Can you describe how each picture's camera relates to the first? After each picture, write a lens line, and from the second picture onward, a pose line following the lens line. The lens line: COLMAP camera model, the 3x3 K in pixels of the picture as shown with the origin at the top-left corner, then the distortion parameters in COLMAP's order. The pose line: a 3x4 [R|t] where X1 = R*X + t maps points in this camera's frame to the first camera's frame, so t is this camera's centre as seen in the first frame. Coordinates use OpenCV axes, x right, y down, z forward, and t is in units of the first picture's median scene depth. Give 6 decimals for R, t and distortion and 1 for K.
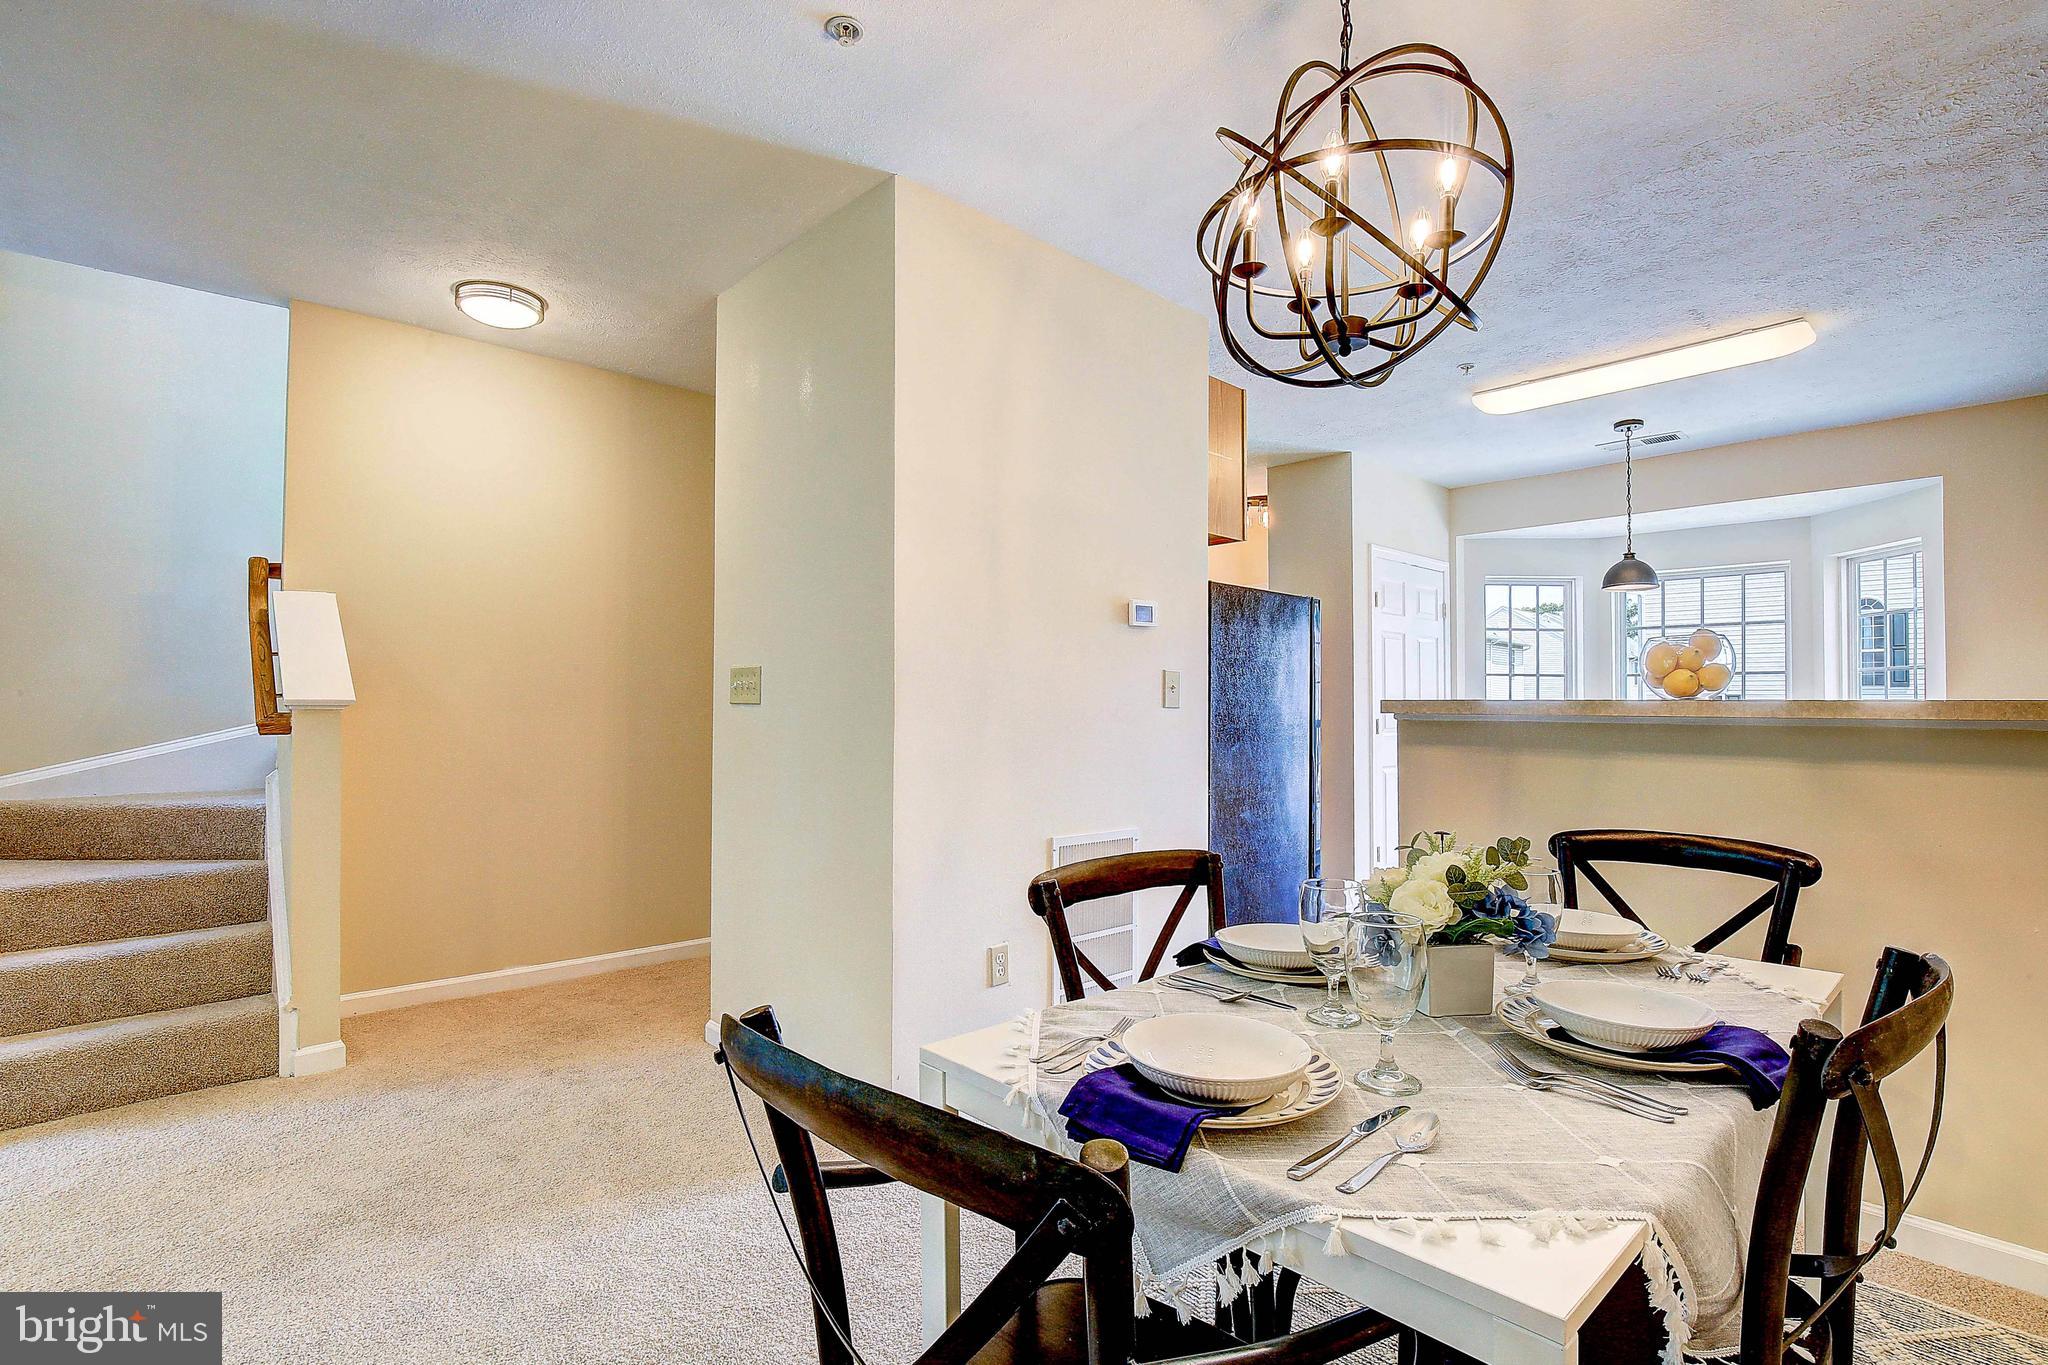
lens RADIAL K [[962.0, 0, 1044.6], [0, 962.0, 695.4], [0, 0, 1]] dist [-0.030514, 0.009377]
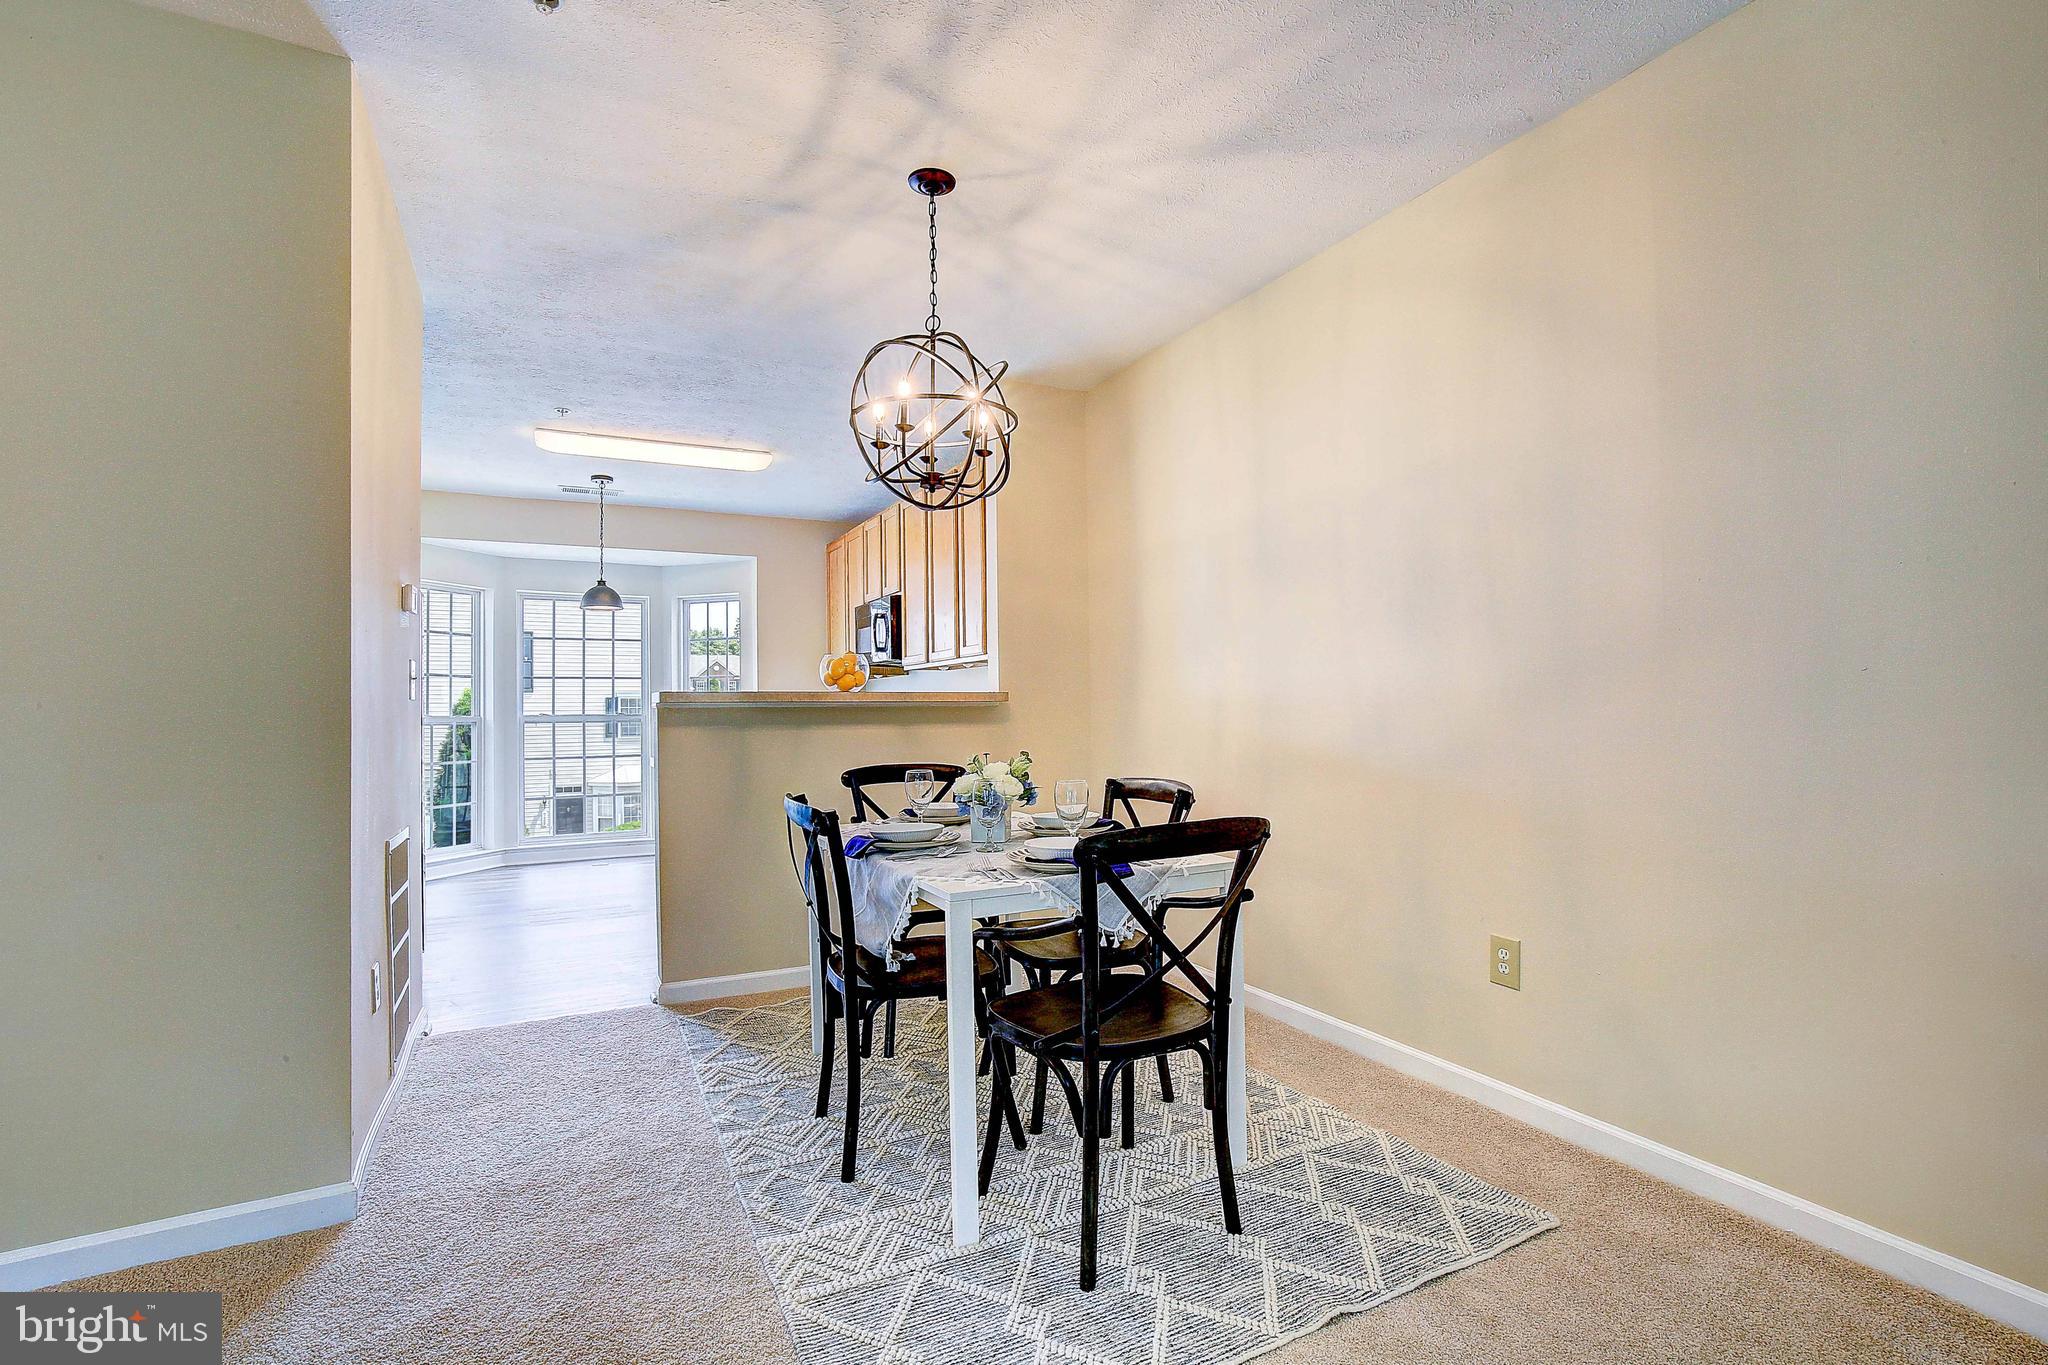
lens RADIAL K [[939.8, 0, 1032.1], [0, 939.8, 693.0], [0, 0, 1]] dist [-0.021607, -0.000128]
pose [[0.281870, 0.009115, 0.959409, -0.647271], [-0.001068, 0.999957, -0.009187, 0.016068], [-0.959452, 0.001565, 0.281867, 0.164448]]
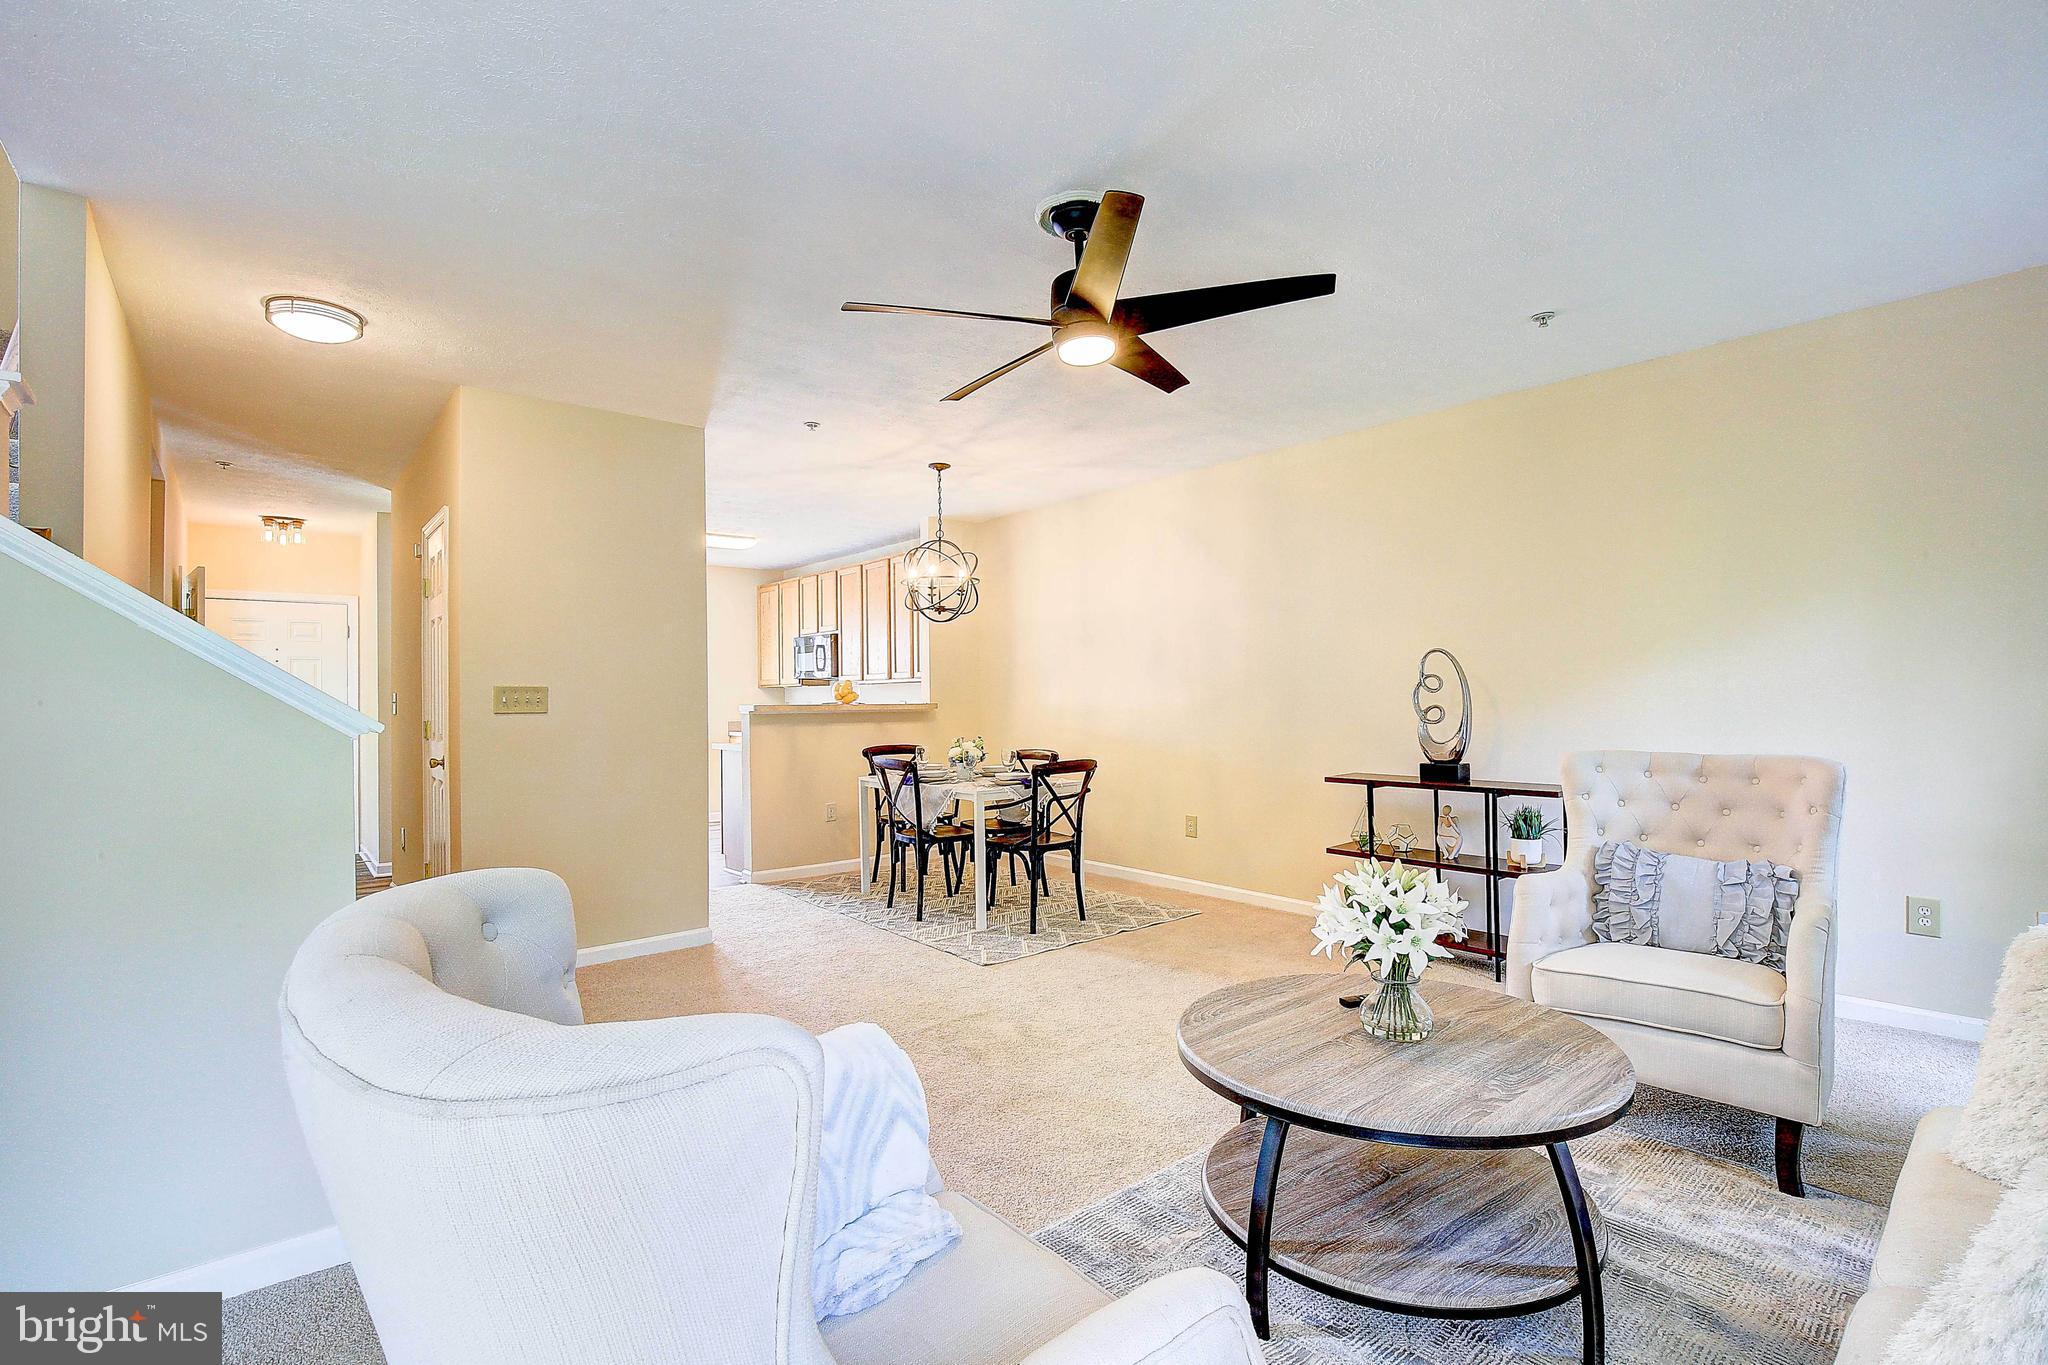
lens RADIAL K [[939.8, 0, 1032.1], [0, 939.8, 693.0], [0, 0, 1]] dist [-0.021607, -0.000128]
pose [[0.064741, 0.001293, 0.997901, -1.663712], [-0.004074, 0.999991, -0.001031, -0.021660], [-0.997894, -0.003999, 0.064746, 0.196942]]
